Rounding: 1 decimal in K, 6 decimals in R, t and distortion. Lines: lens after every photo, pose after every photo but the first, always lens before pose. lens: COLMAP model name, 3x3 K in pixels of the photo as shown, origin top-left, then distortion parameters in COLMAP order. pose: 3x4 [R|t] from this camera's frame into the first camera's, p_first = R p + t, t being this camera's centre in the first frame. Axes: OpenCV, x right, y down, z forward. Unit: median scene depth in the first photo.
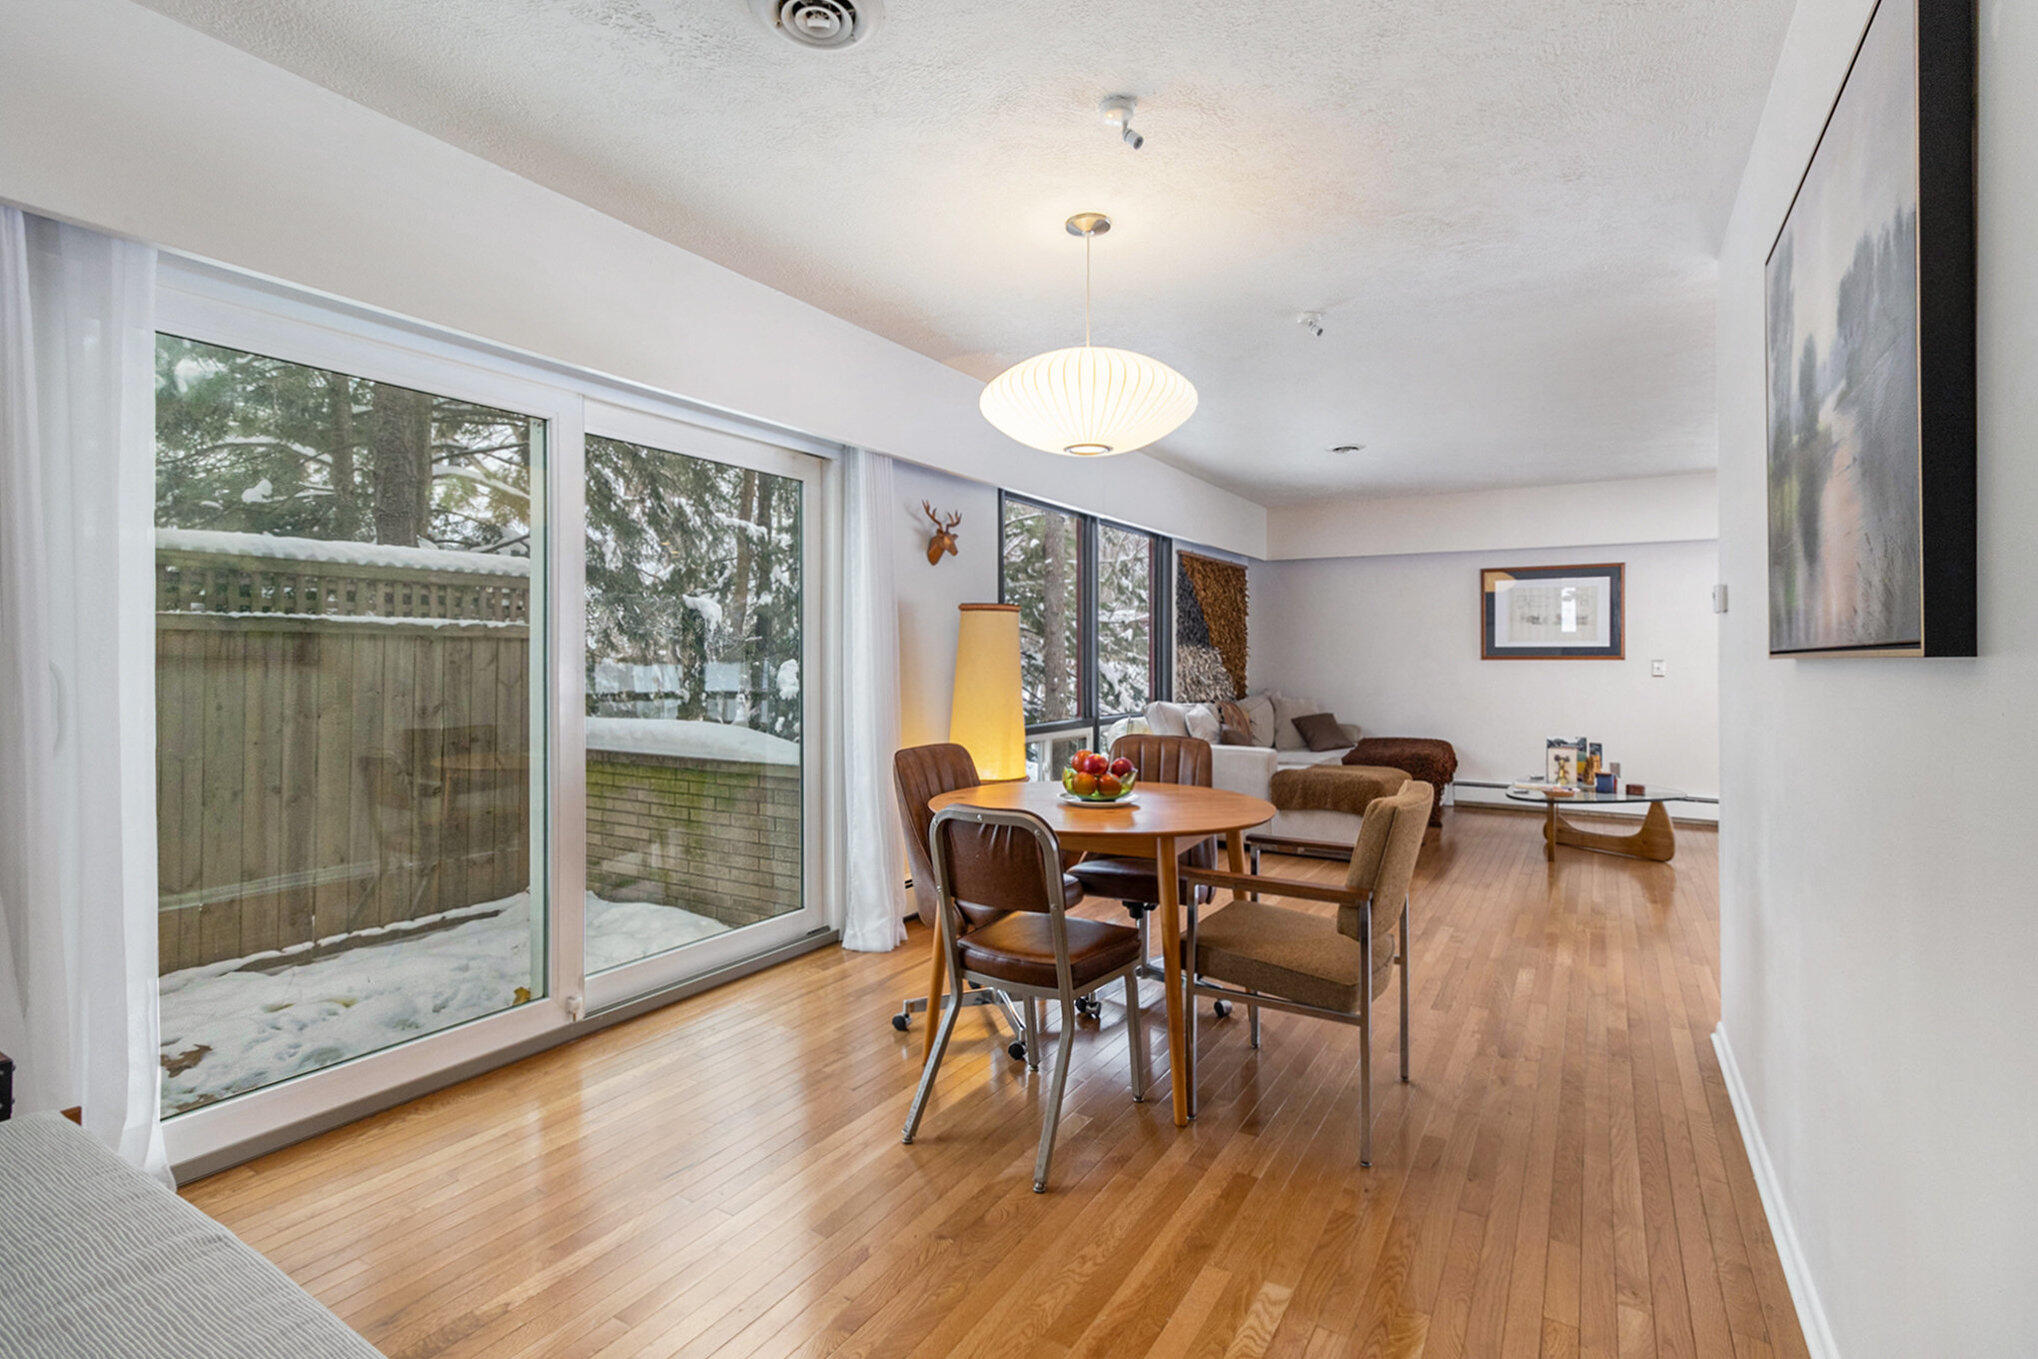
lens RADIAL K [[948.6, 0, 1015.1], [0, 948.6, 674.9], [0, 0, 1]] dist [0.001035, 0.001165]
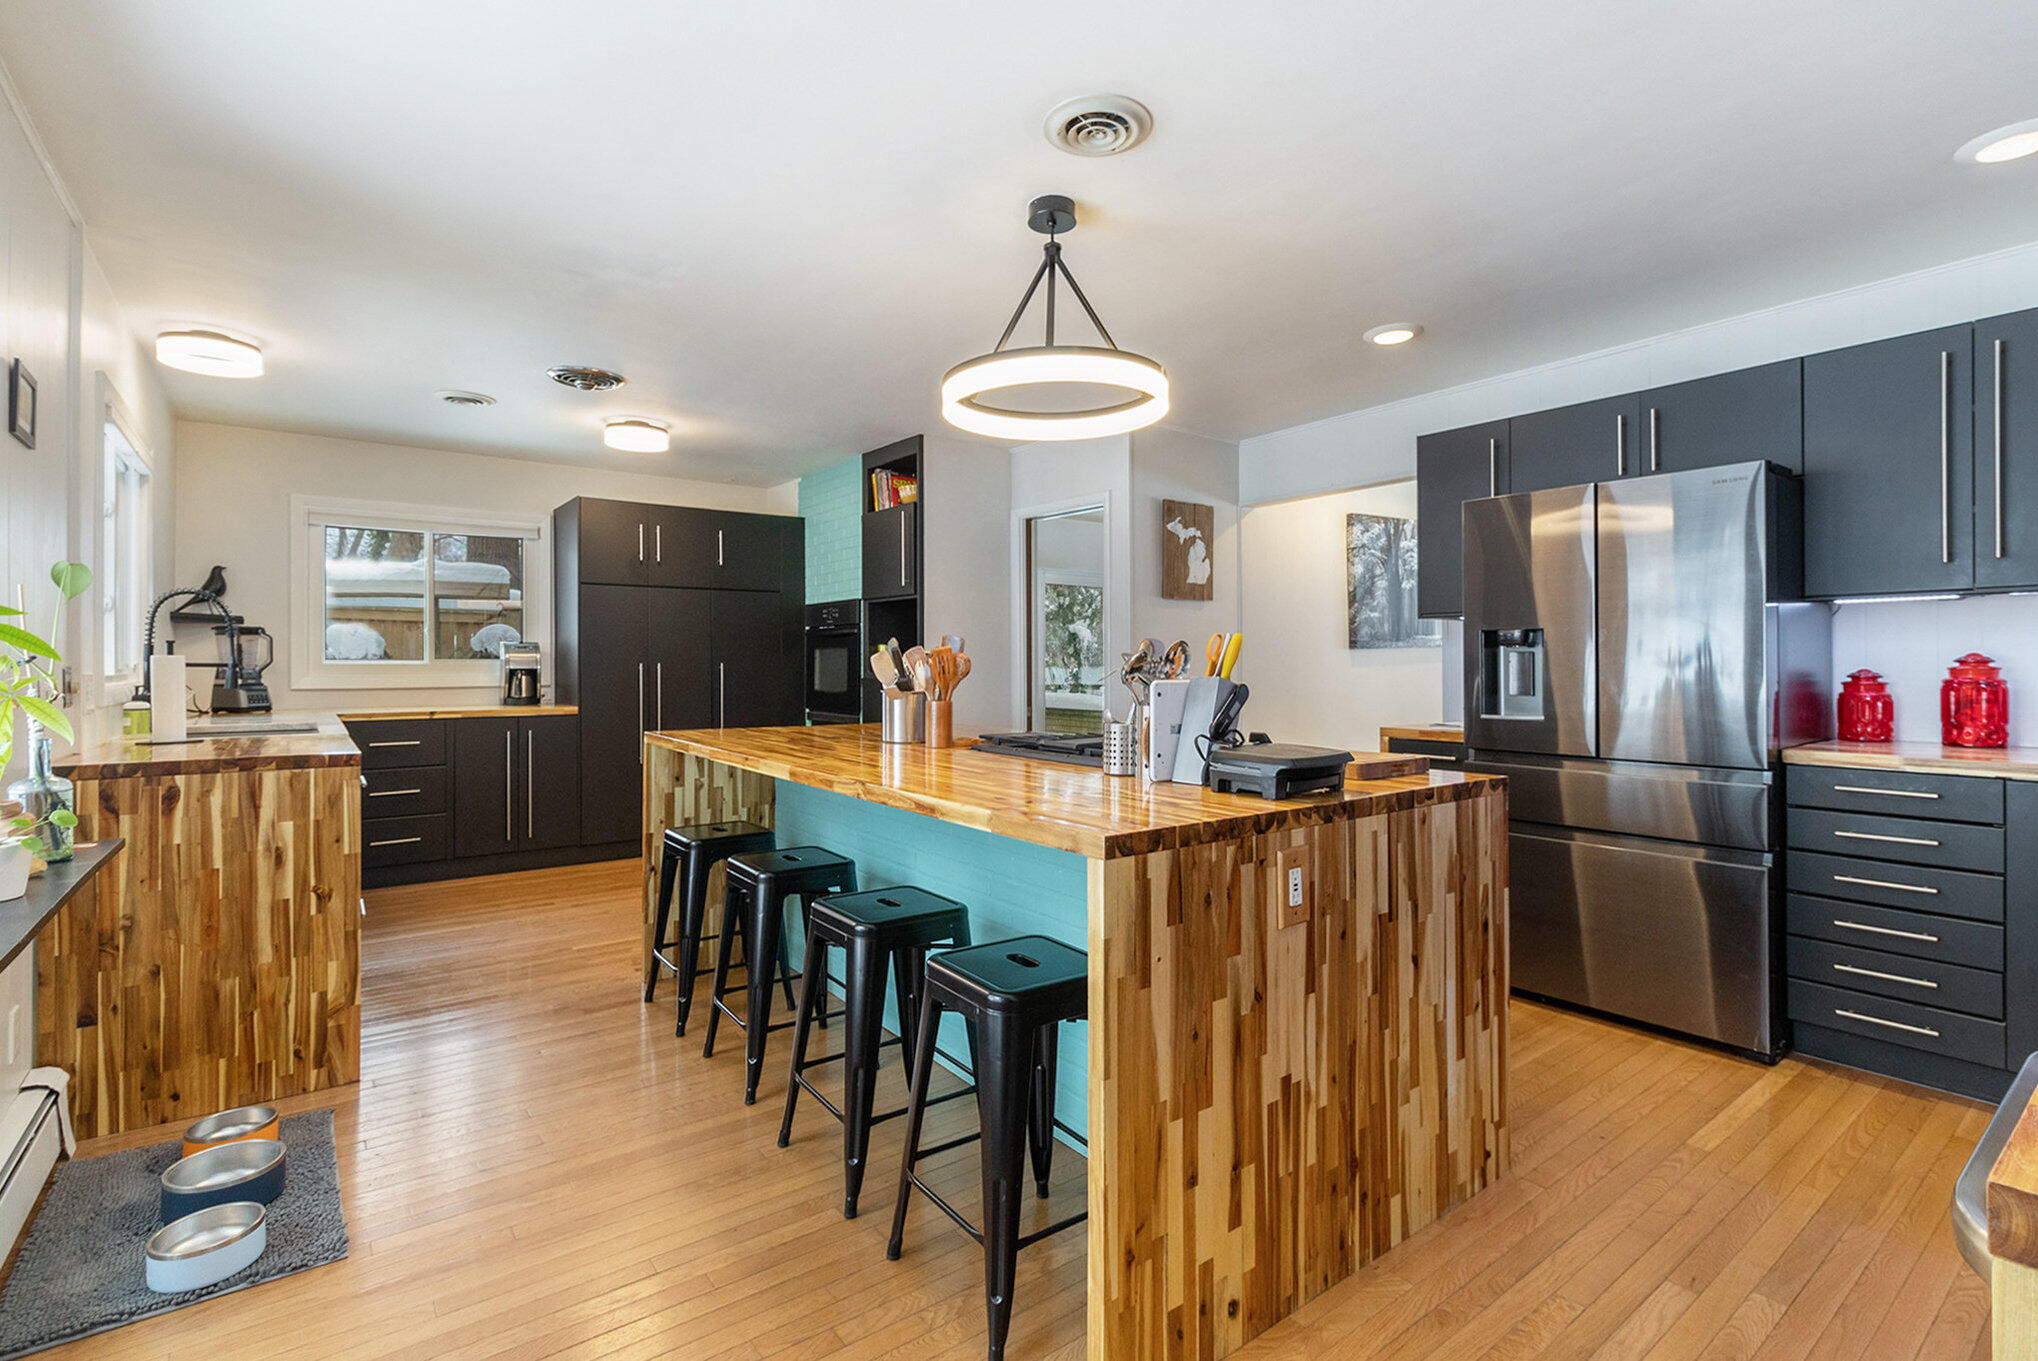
lens RADIAL K [[948.6, 0, 1022.6], [0, 948.6, 669.2], [0, 0, 1]] dist [0.001035, 0.001165]
pose [[0.931248, 0.002743, -0.364377, 0.256427], [-0.003028, 0.999995, -0.000211, -0.009111], [0.364375, 0.001299, 0.931252, -0.814906]]
